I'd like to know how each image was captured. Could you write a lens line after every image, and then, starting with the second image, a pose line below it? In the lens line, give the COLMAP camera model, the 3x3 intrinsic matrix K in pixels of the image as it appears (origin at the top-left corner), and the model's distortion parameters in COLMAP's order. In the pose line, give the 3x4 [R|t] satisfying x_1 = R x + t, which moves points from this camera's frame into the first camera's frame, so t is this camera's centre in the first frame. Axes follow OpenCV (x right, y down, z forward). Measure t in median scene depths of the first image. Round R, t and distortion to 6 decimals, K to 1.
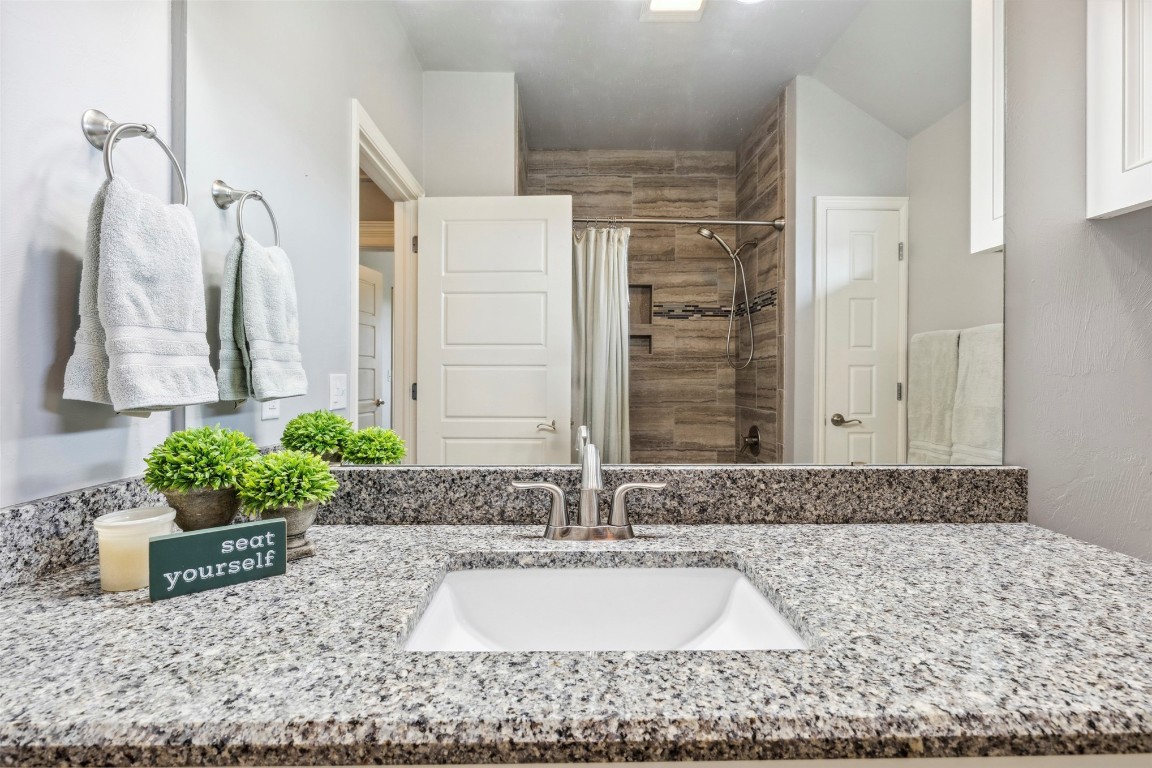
lens RADIAL K [[519.4, 0, 567.1], [0, 519.4, 377.1], [0, 0, 1]] dist [0.002657, -0.001003]
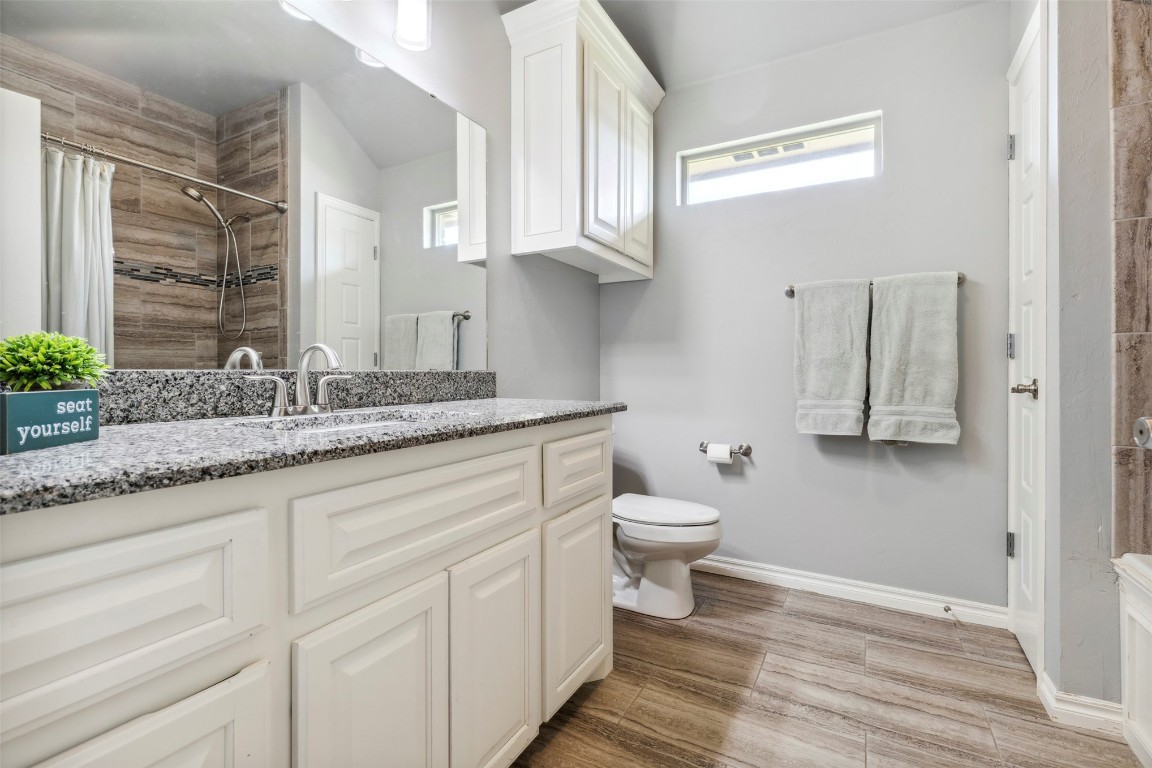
lens RADIAL K [[519.4, 0, 577.3], [0, 519.4, 378.4], [0, 0, 1]] dist [0.002657, -0.001003]
pose [[0.500769, -0.014604, 0.865458, -0.722541], [0.005772, 0.999892, 0.013533, 0.179654], [-0.865562, -0.001782, 0.500799, -0.298580]]
